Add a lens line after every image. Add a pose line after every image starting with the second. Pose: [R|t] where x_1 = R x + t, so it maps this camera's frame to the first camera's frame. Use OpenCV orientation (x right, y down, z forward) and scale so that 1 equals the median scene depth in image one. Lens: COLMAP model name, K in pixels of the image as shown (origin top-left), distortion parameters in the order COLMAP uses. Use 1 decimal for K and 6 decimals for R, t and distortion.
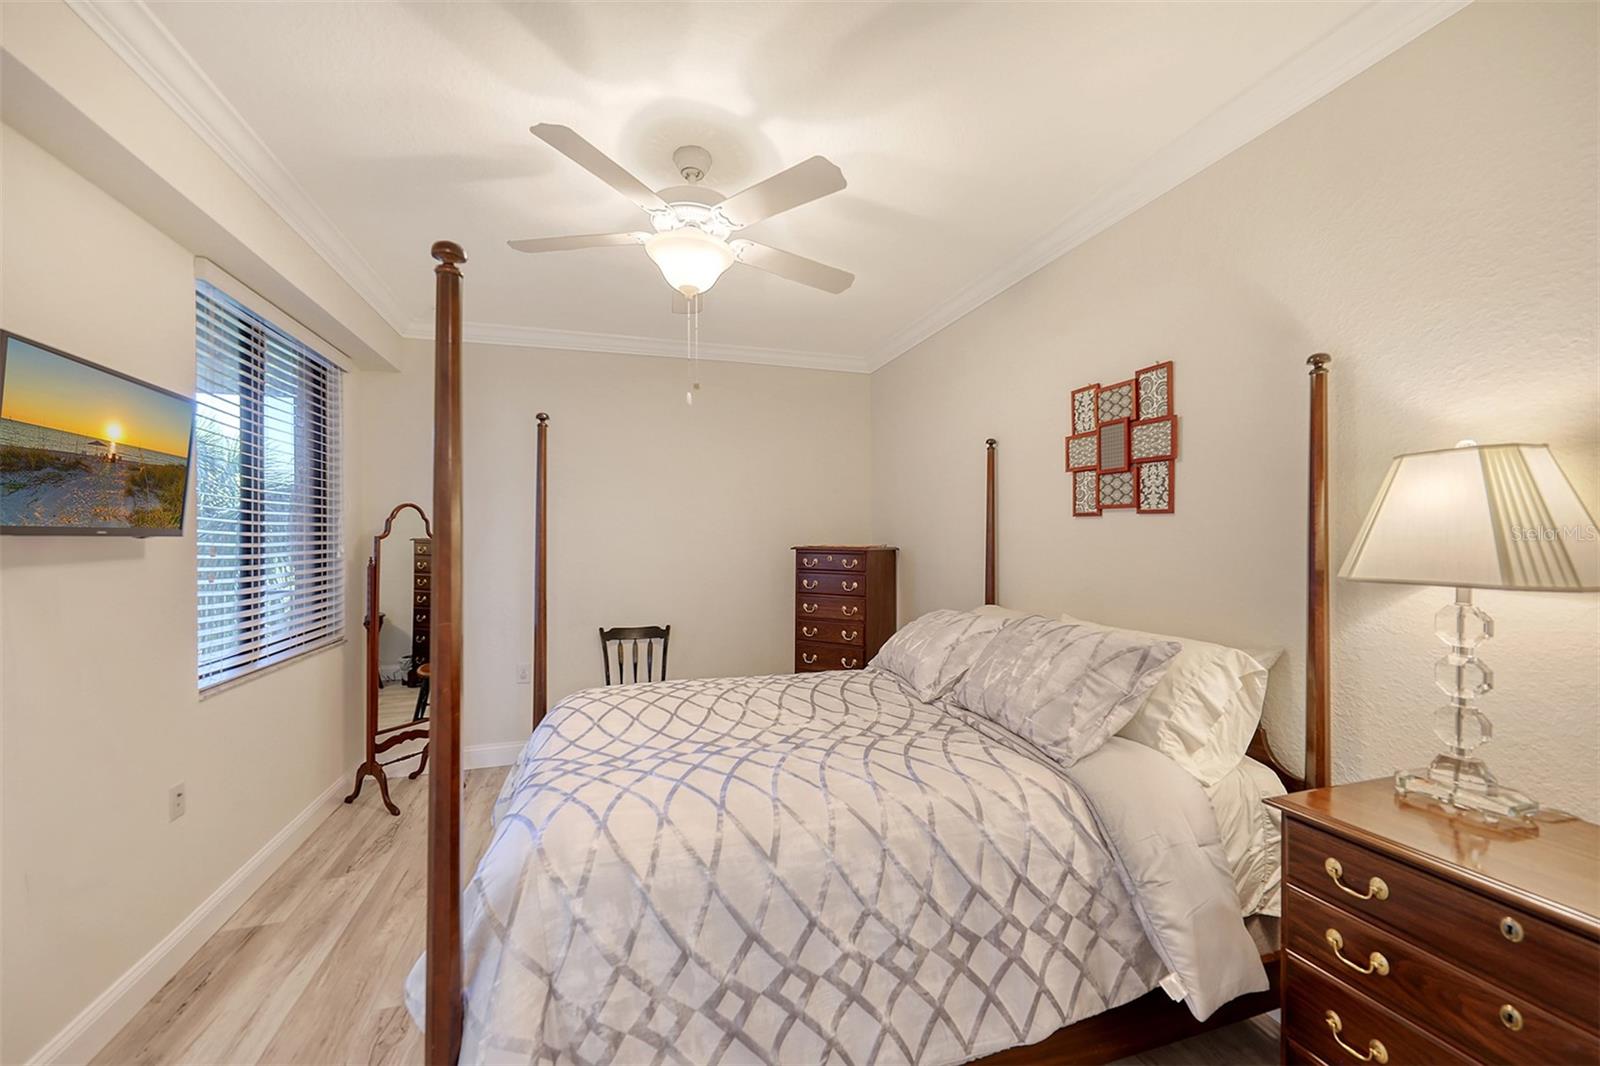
lens RADIAL K [[643.3, 0, 762.5], [0, 643.3, 530.2], [0, 0, 1]] dist [0.002479, -0.000405]
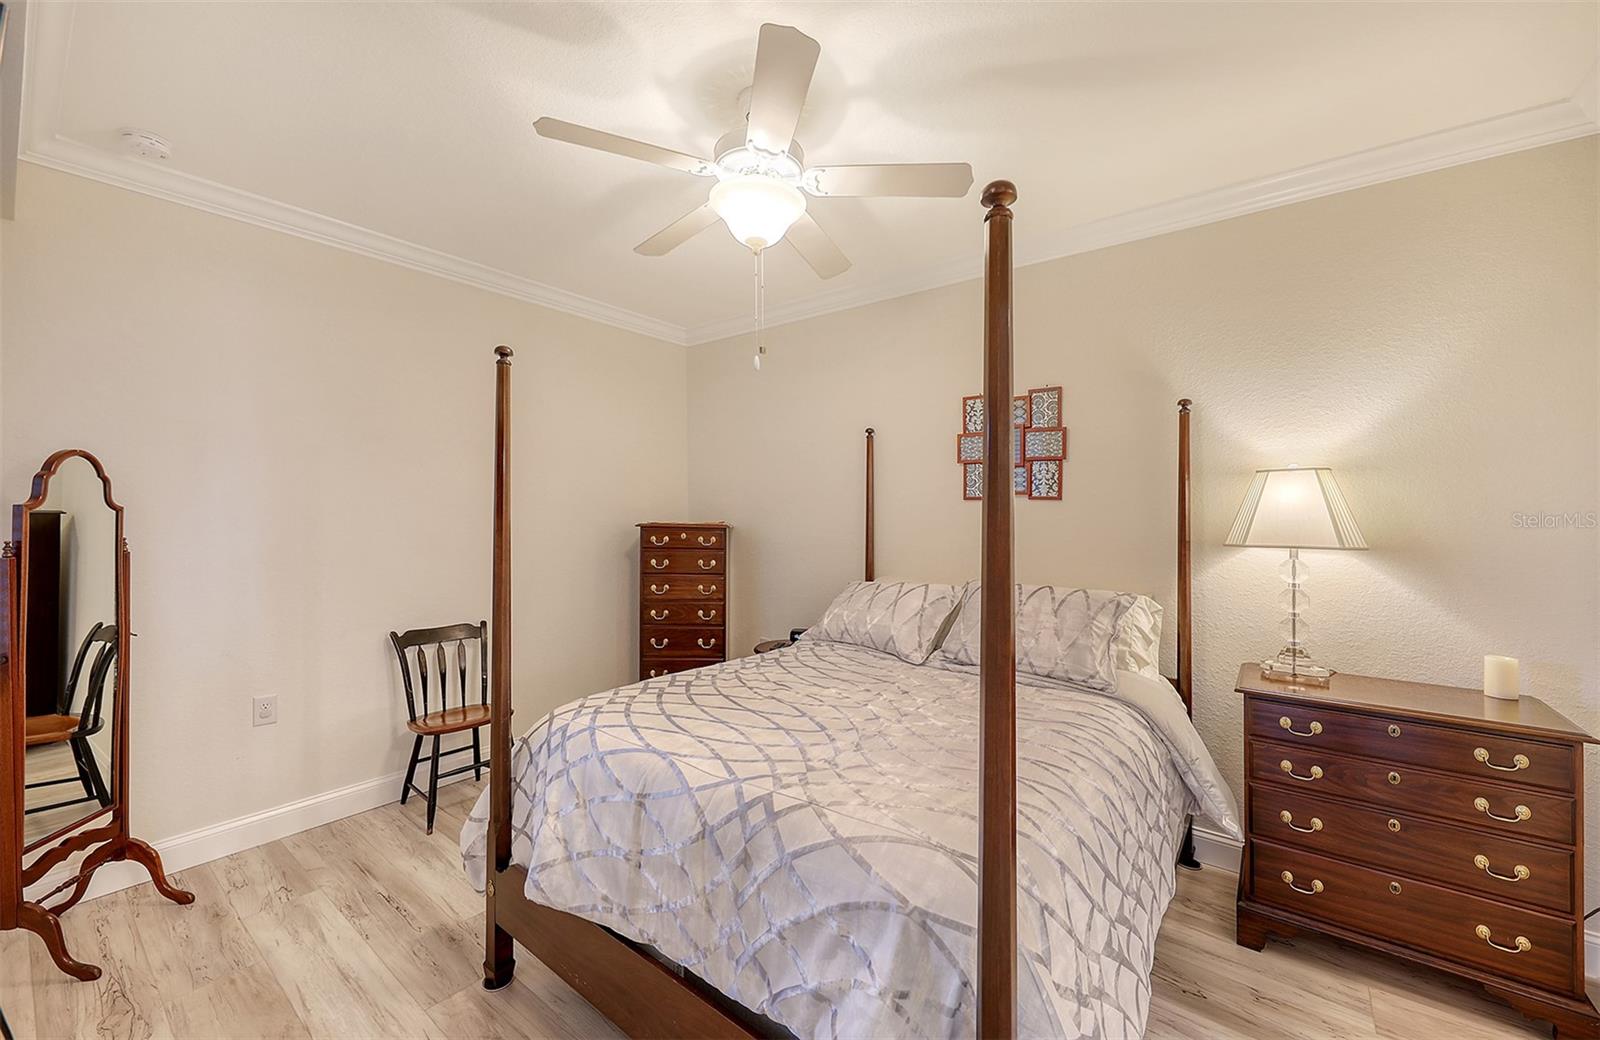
lens RADIAL K [[660.0, 0, 761.6], [0, 660.0, 508.2], [0, 0, 1]] dist [0.000070, 0.000603]
pose [[0.812498, 0.014315, 0.582788, -0.637150], [-0.016667, 0.999860, -0.001323, 0.003186], [-0.582726, -0.008638, 0.812623, 0.228388]]
